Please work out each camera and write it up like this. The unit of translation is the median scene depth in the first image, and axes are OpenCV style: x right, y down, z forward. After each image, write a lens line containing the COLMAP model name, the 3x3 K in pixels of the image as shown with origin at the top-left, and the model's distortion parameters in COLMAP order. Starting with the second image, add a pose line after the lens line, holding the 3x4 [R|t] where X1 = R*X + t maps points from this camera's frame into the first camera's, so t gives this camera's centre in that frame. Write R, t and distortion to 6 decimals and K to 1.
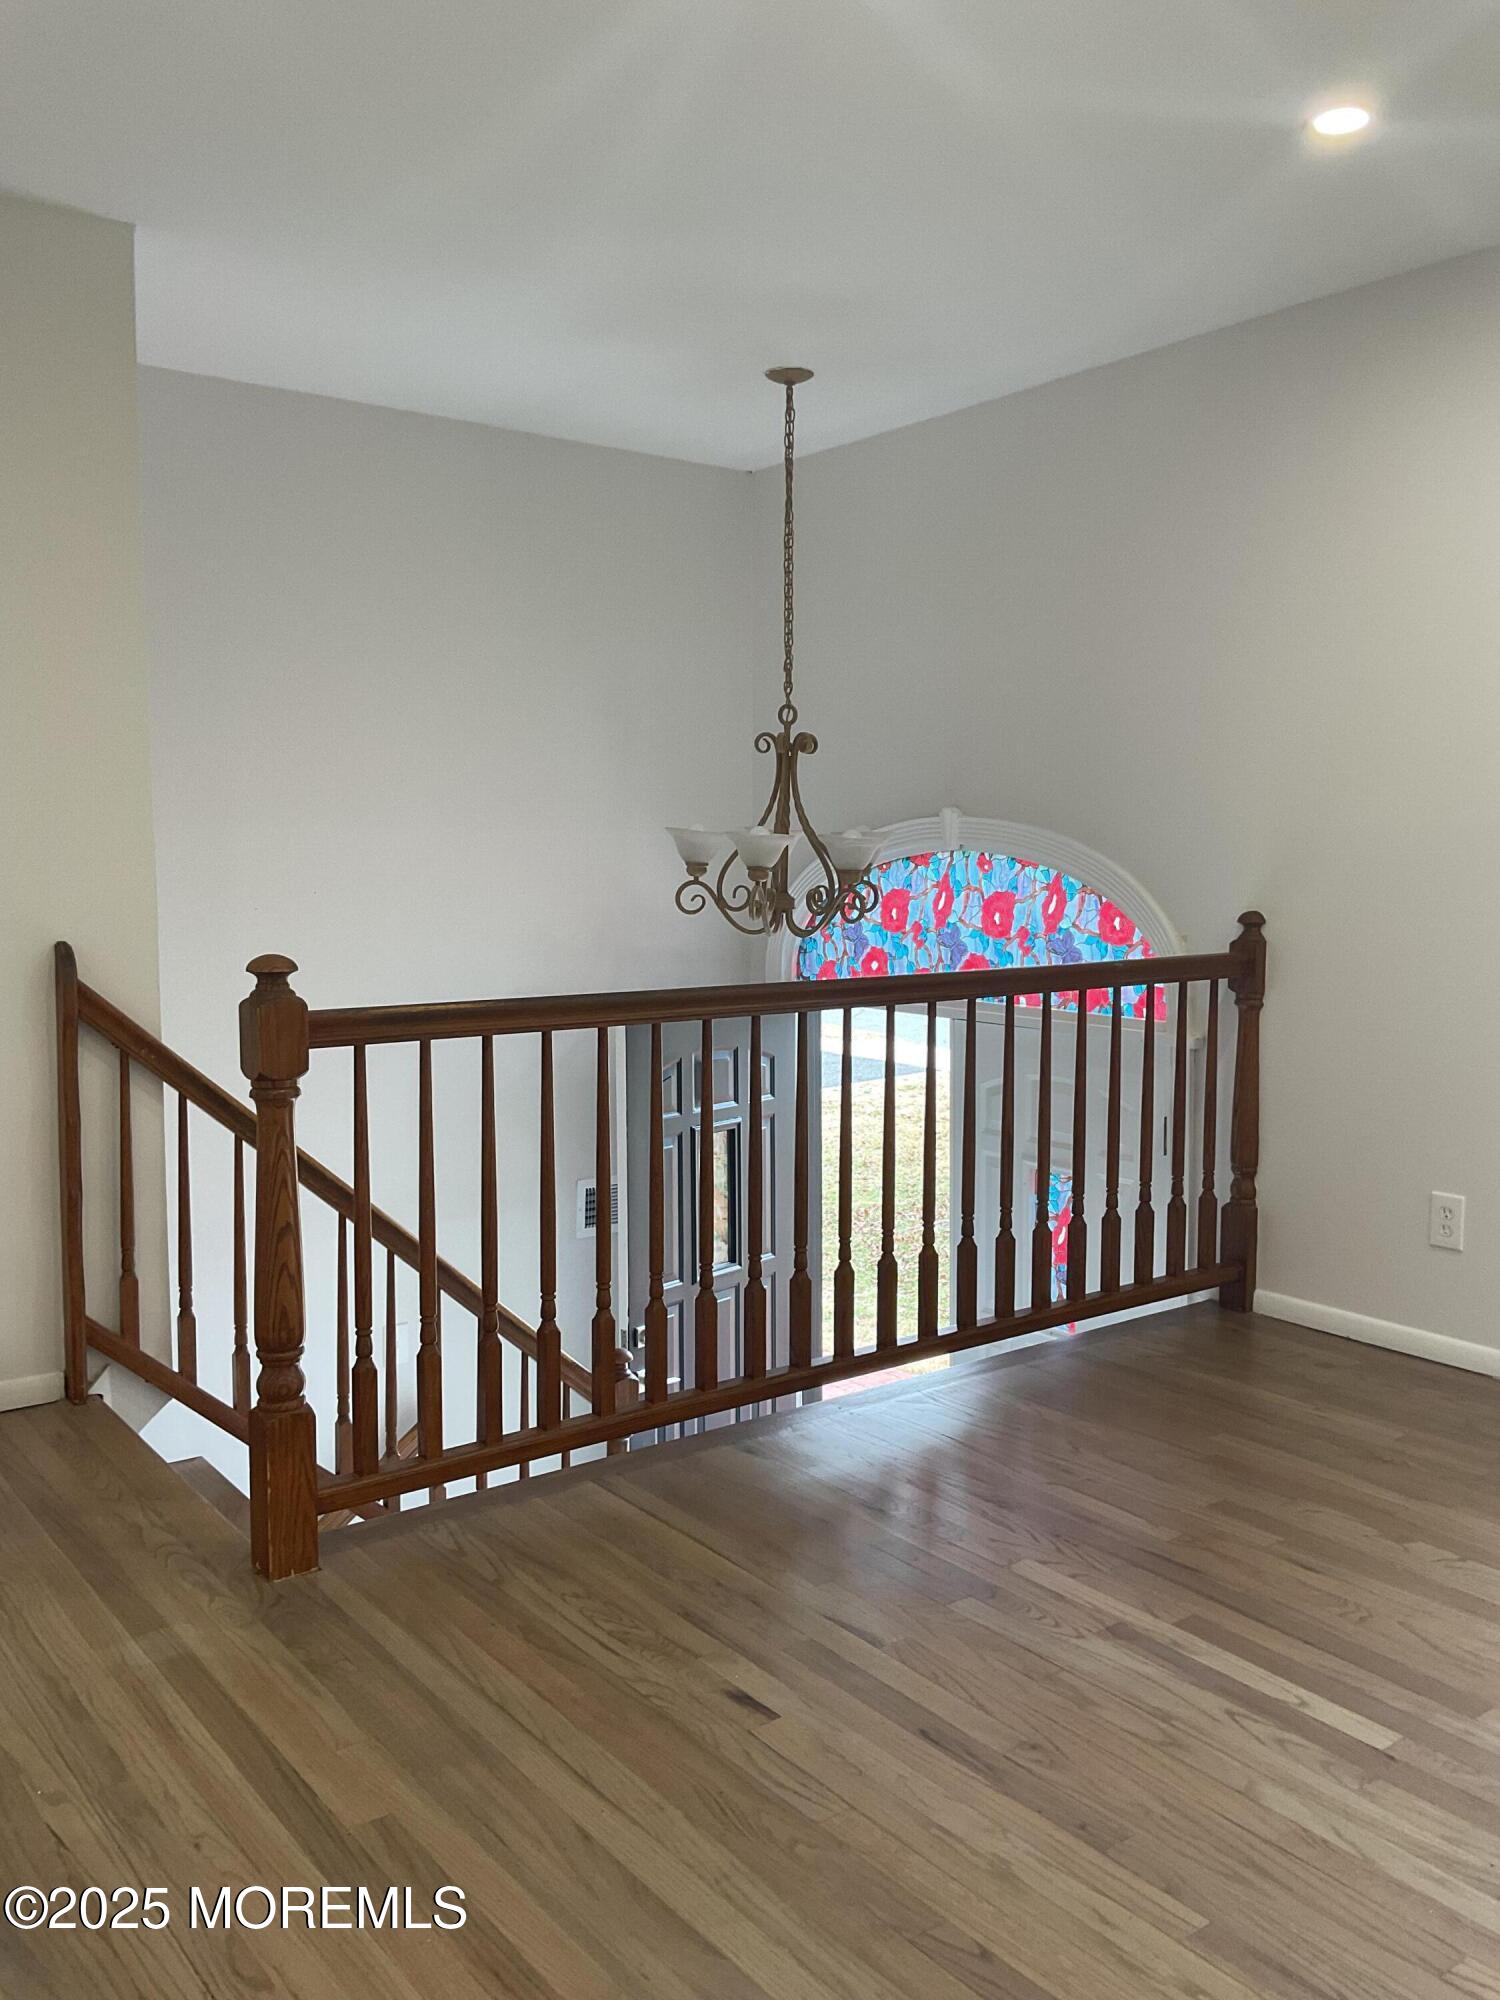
lens RADIAL K [[1653.5, 0, 737.3], [0, 1653.5, 1011.5], [0, 0, 1]] dist [0.093403, -0.167311]
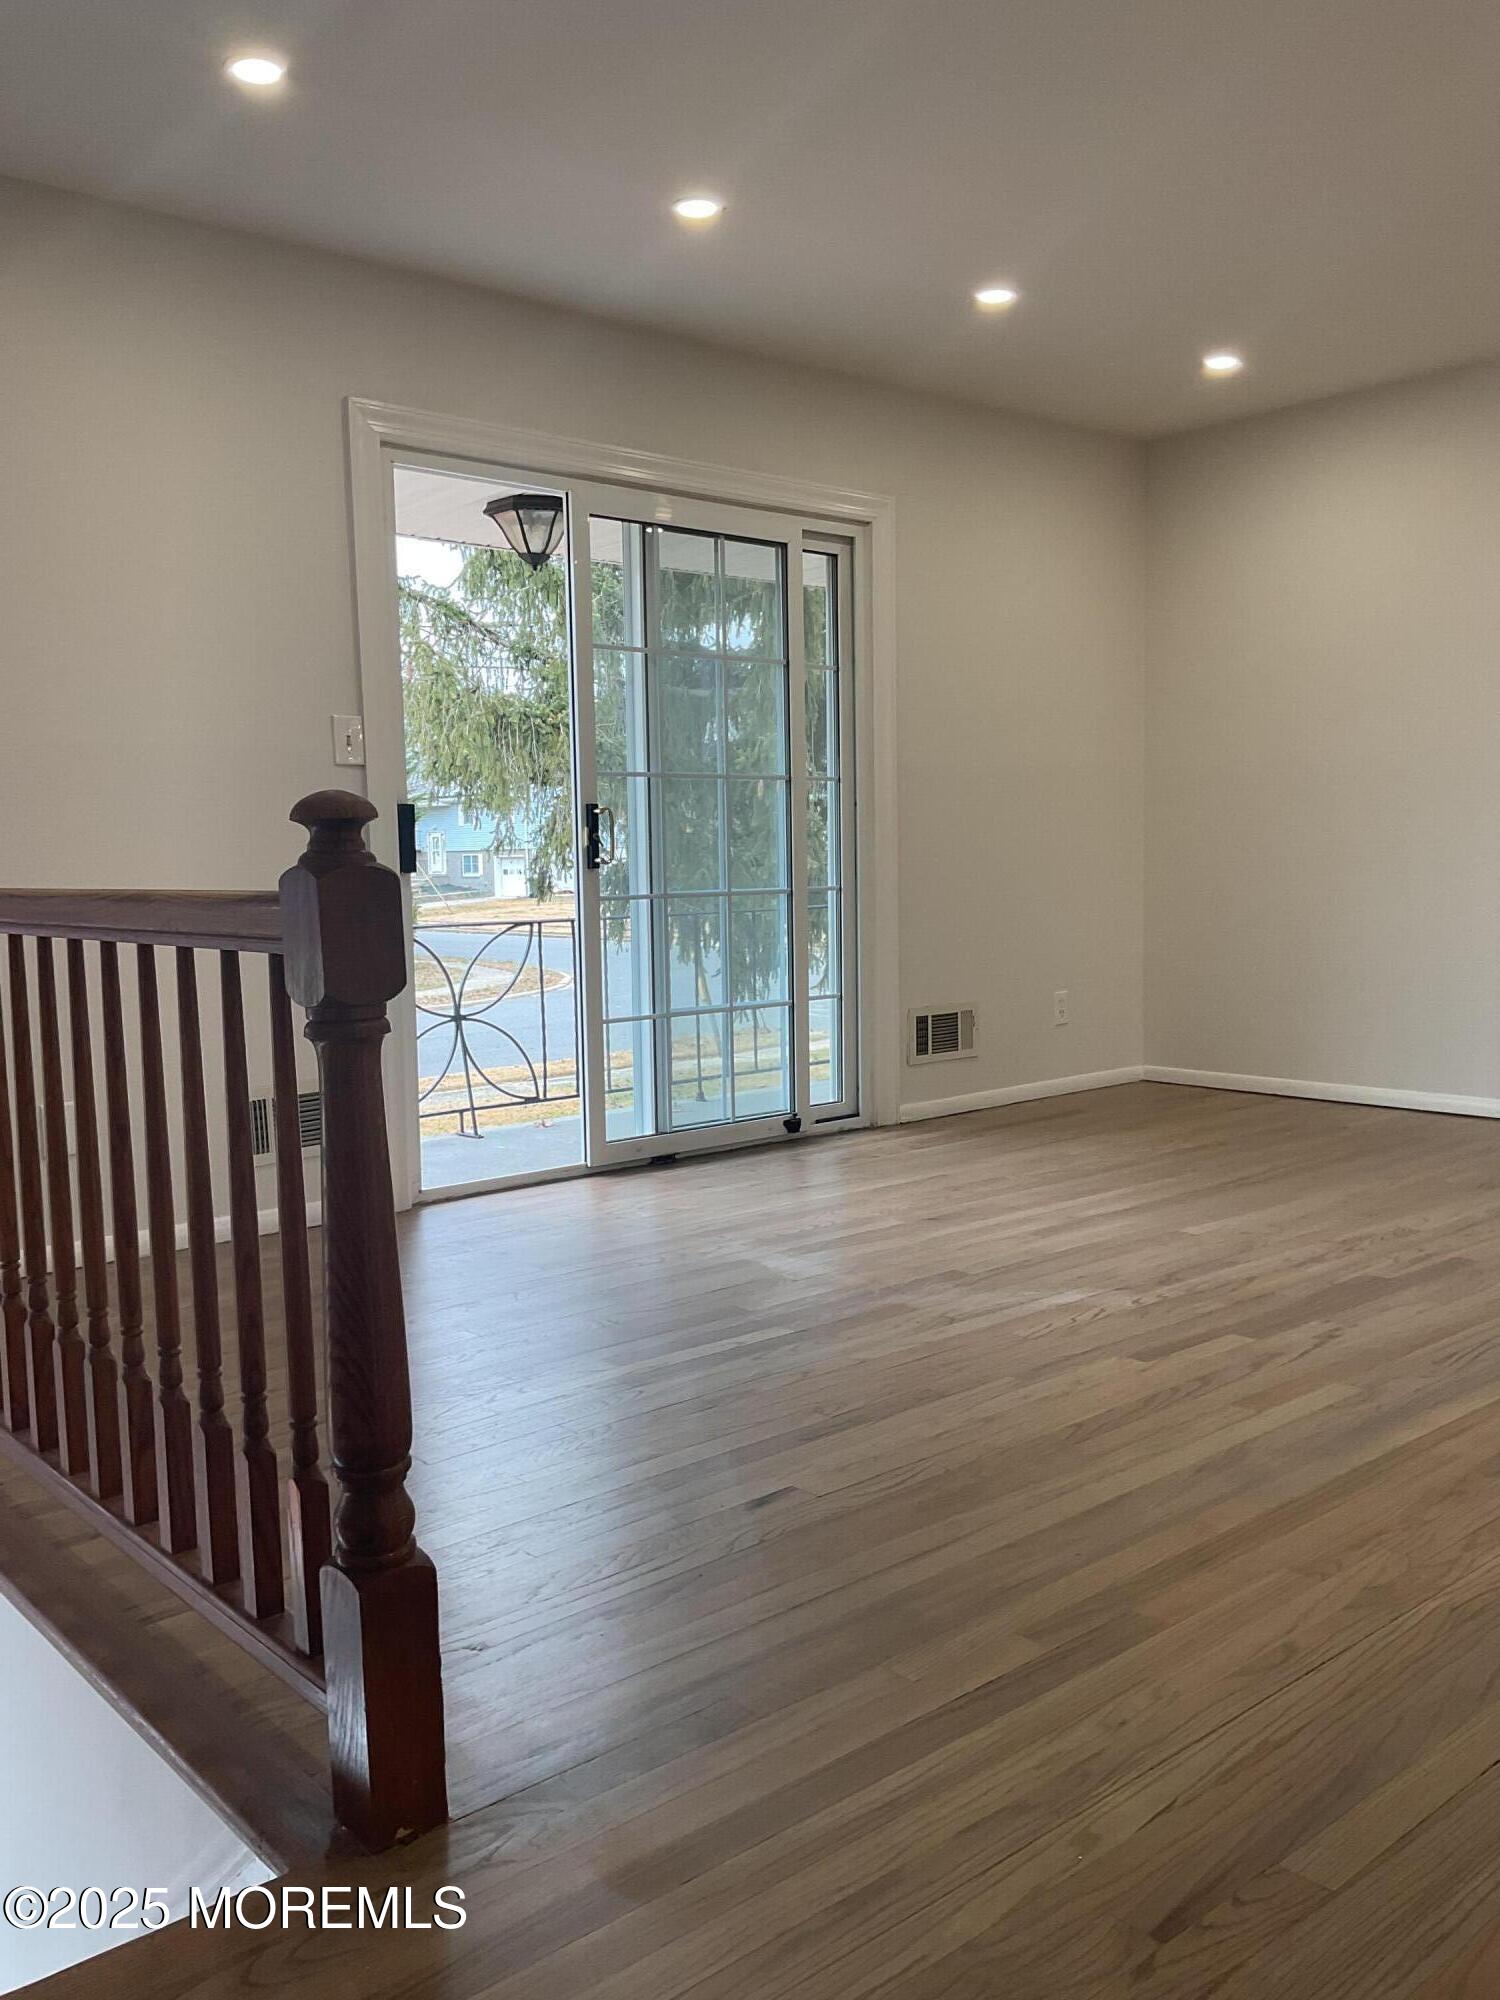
lens RADIAL K [[1653.5, 0, 746.1], [0, 1653.5, 983.6], [0, 0, 1]] dist [0.093403, -0.167311]
pose [[-0.070103, -0.076716, 0.994585, -0.559249], [0.119797, 0.989175, 0.084742, 0.000568], [-0.990320, 0.125089, -0.060154, 0.572722]]
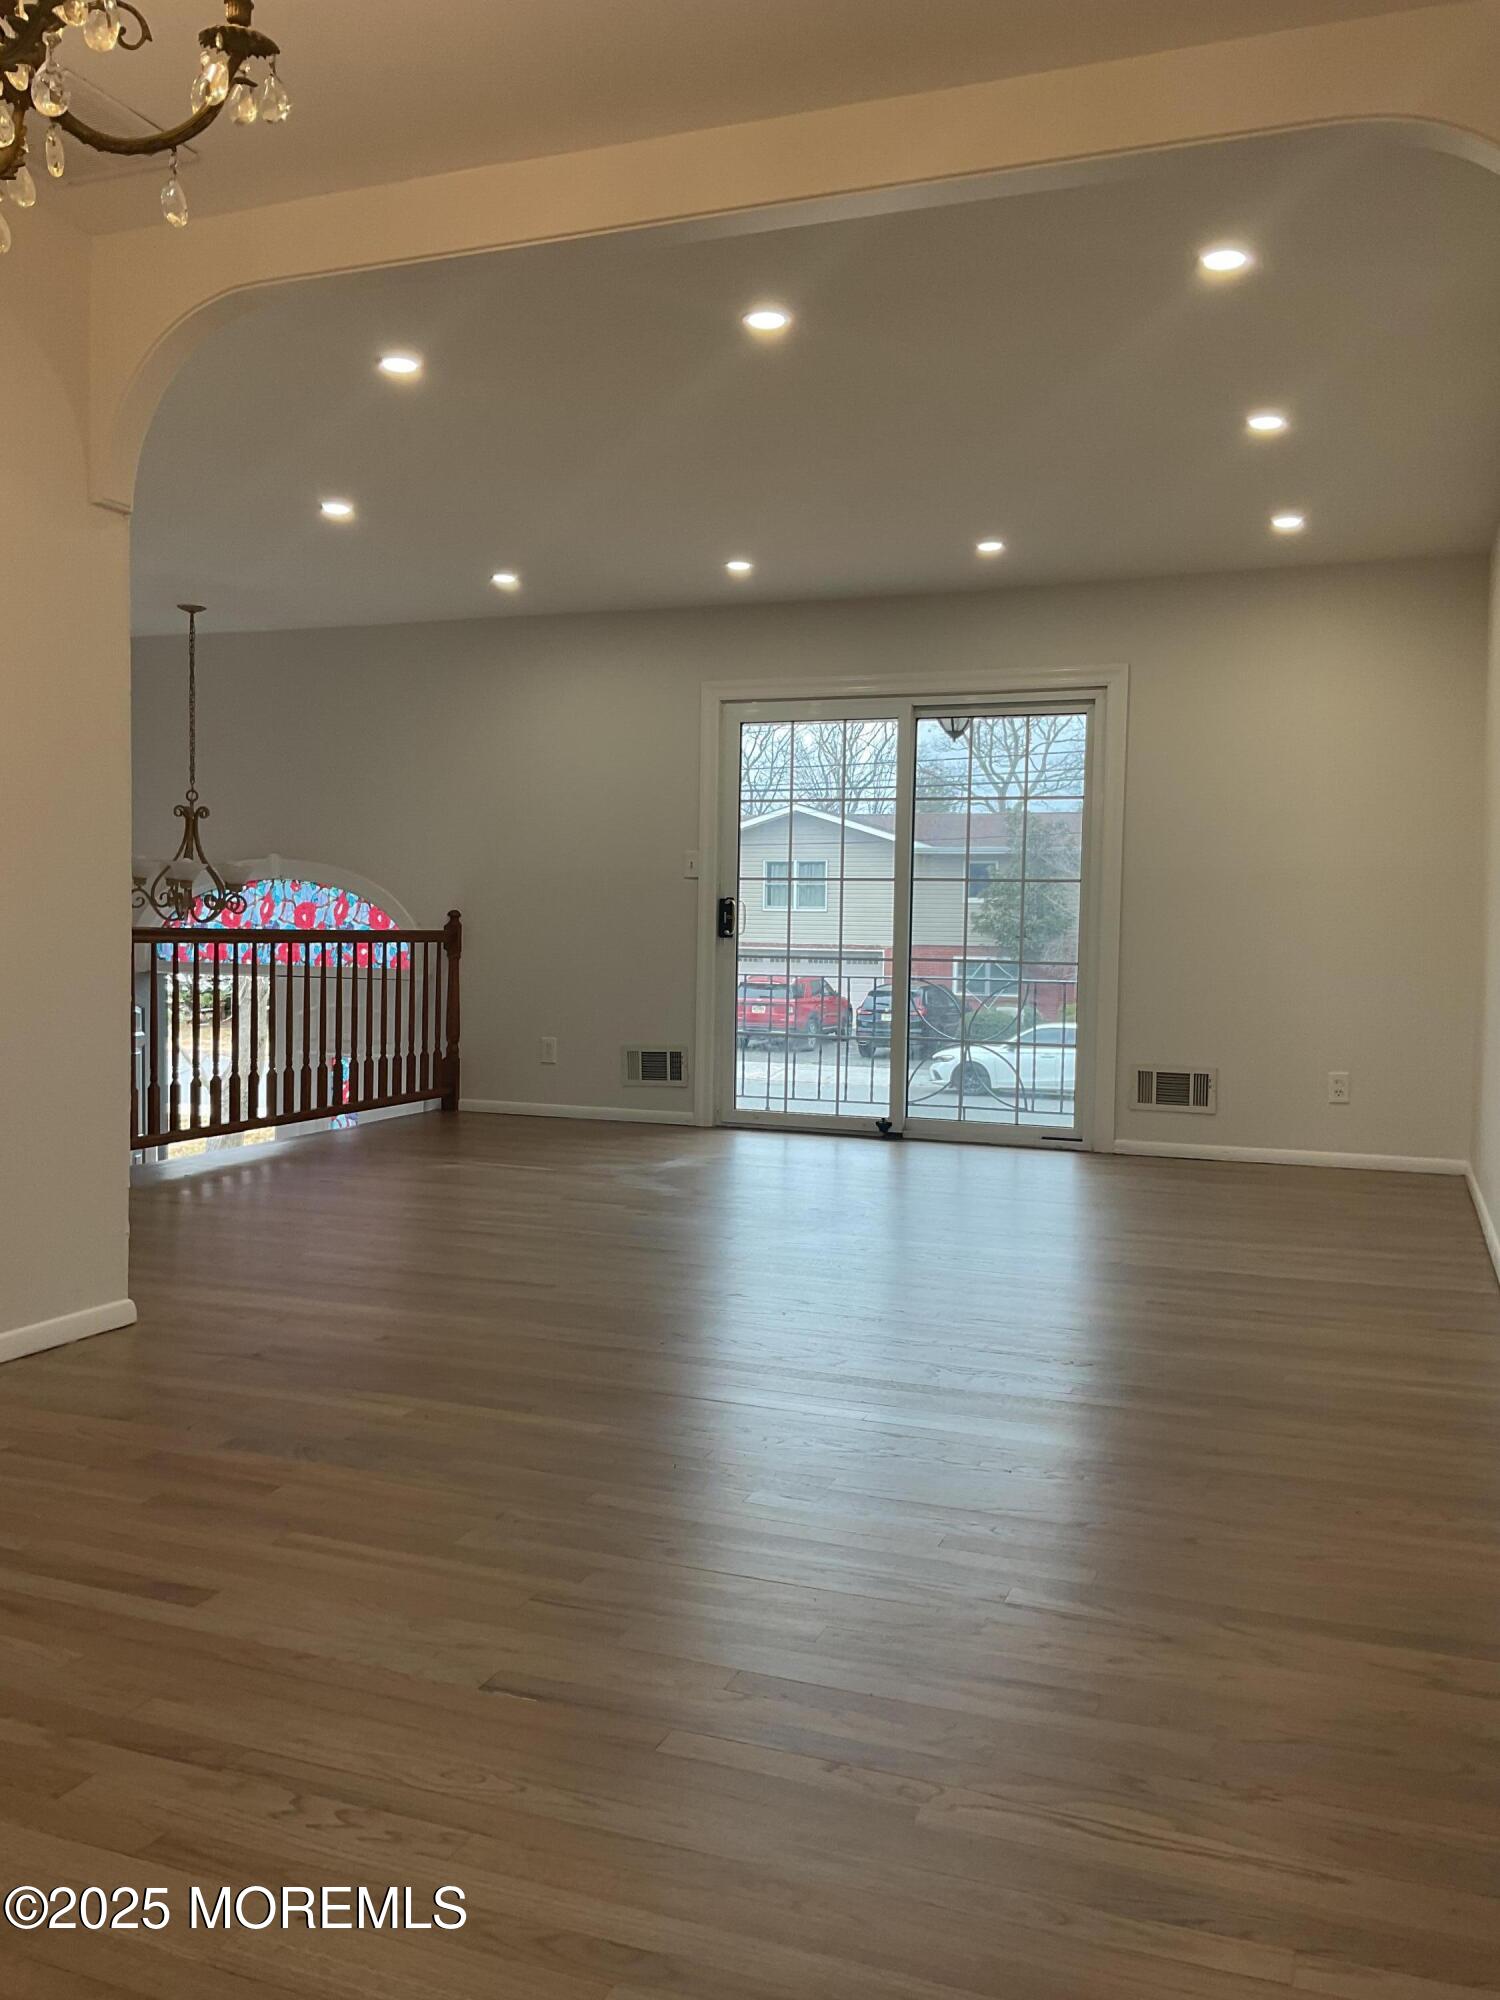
lens RADIAL K [[1653.5, 0, 734.1], [0, 1653.5, 1006.9], [0, 0, 1]] dist [0.093403, -0.167311]
pose [[0.847471, -0.008253, 0.530778, -0.472605], [0.033300, 0.998736, -0.037640, 0.144665], [-0.529796, 0.049574, 0.846675, -0.878199]]
